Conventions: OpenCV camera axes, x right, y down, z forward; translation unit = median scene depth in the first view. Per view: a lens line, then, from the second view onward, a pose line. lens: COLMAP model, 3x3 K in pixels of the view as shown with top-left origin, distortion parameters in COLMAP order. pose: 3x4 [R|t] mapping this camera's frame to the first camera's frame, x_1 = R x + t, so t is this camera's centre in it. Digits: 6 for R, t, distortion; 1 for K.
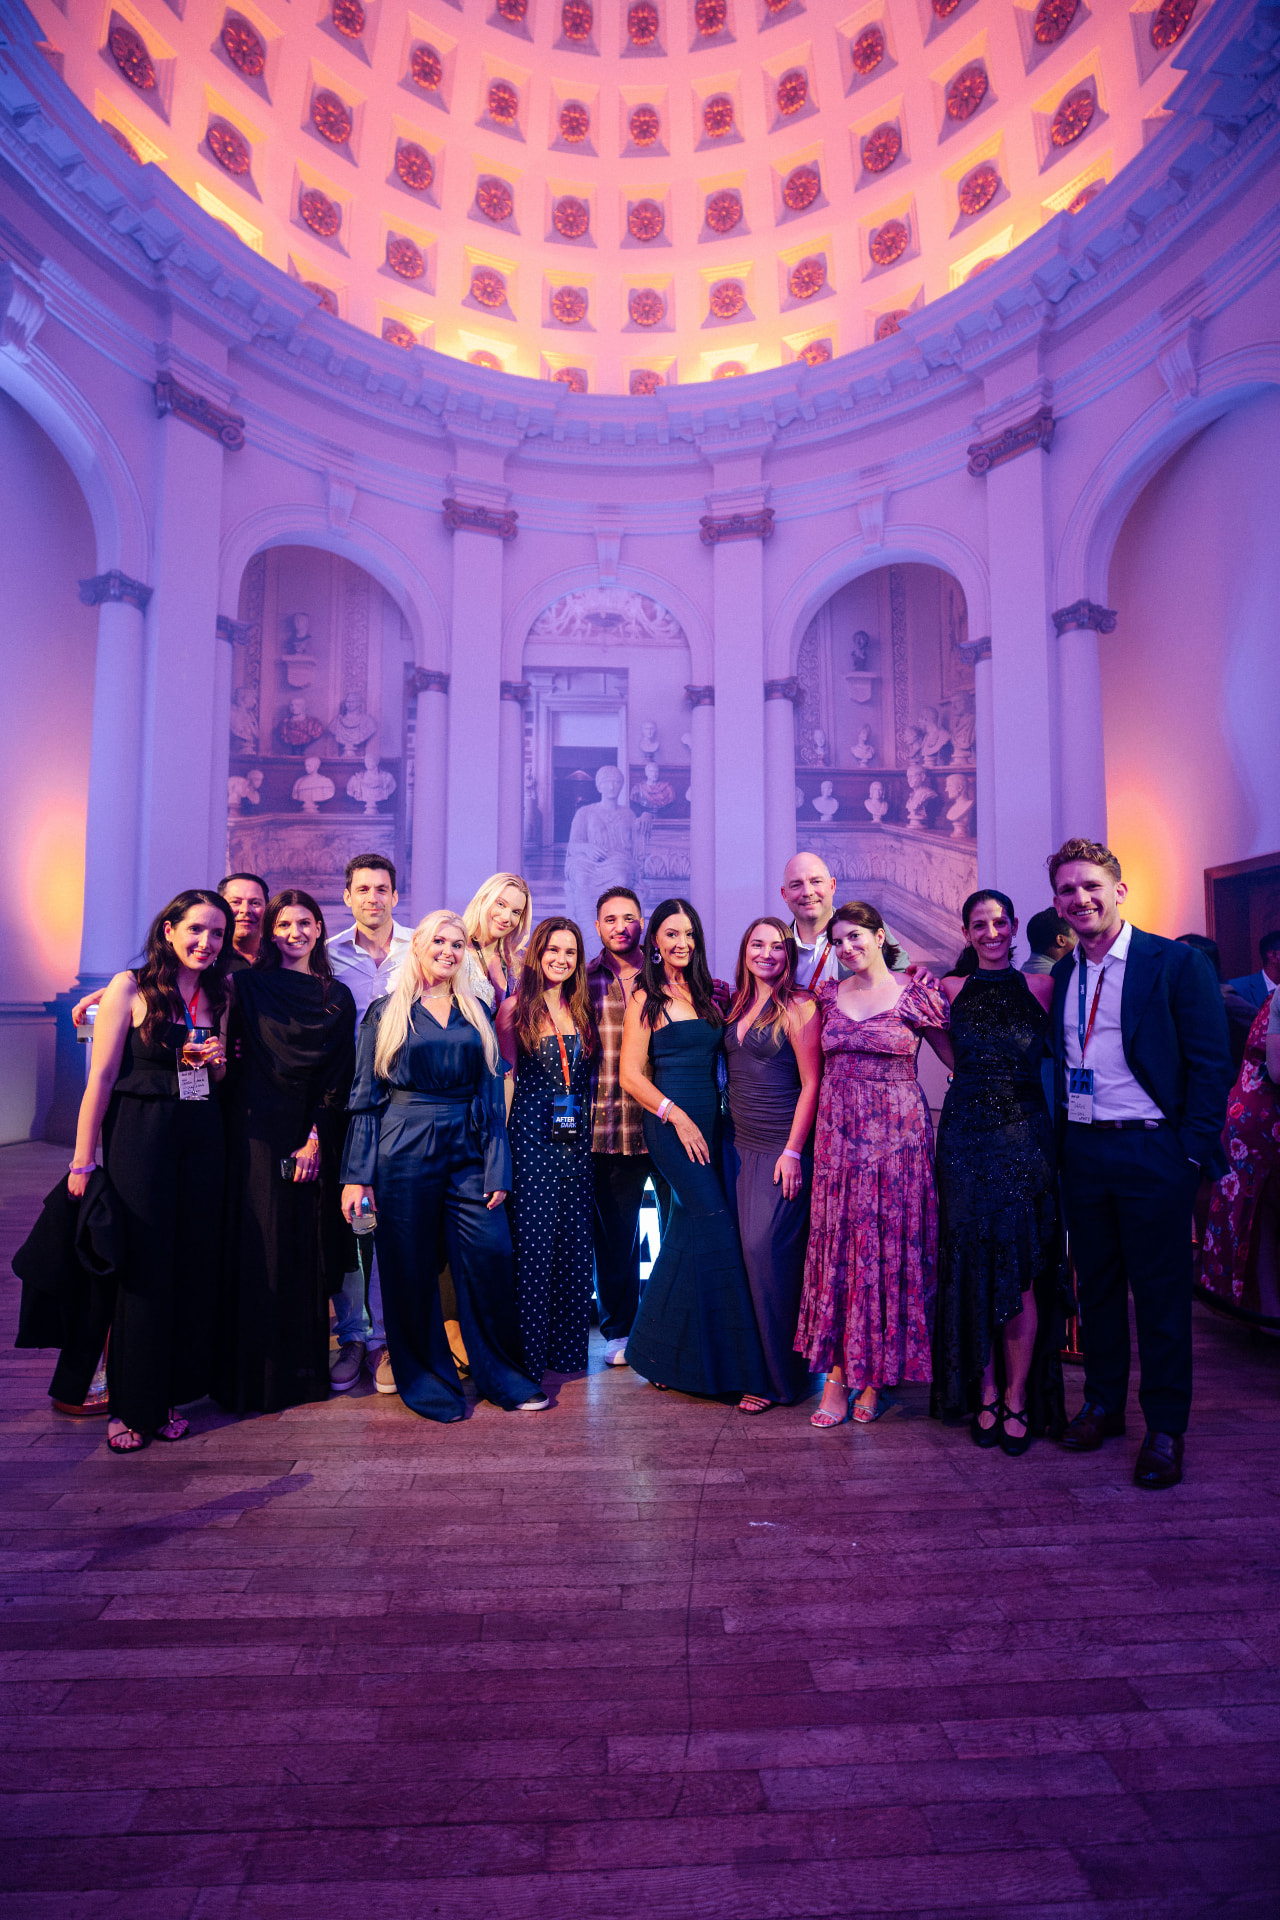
lens RADIAL K [[879.9, 0, 640.0], [0, 879.9, 960.0], [0, 0, 1]] dist [-0.030125, 0.000023]
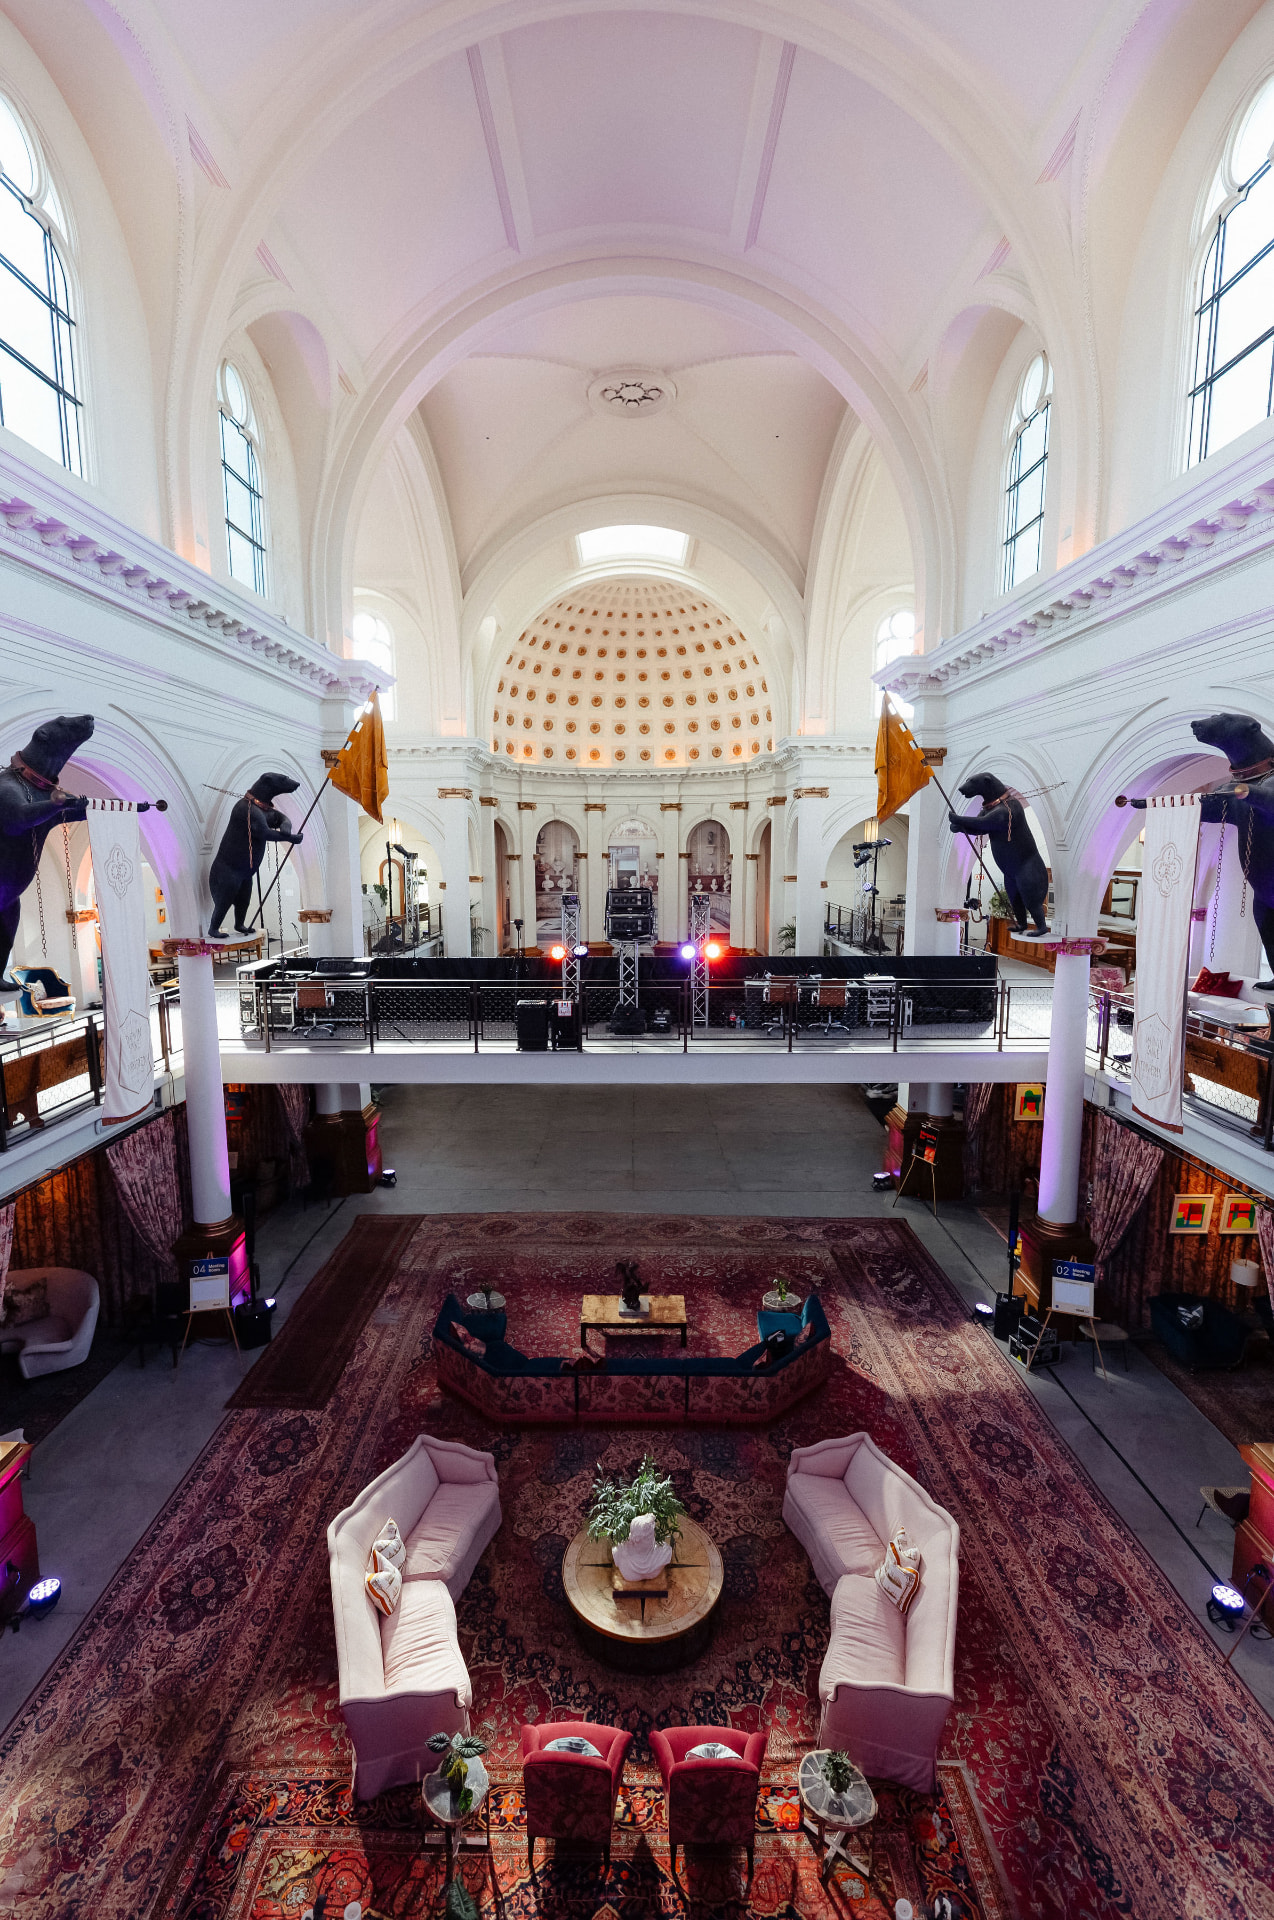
lens RADIAL K [[879.9, 0, 637.0], [0, 879.9, 960.0], [0, 0, 1]] dist [-0.030125, 0.000023]
pose [[0.998920, -0.001043, -0.046459, 0.134547], [0.009049, 0.984977, 0.172447, -0.488704], [0.045581, -0.172681, 0.983923, -2.398866]]
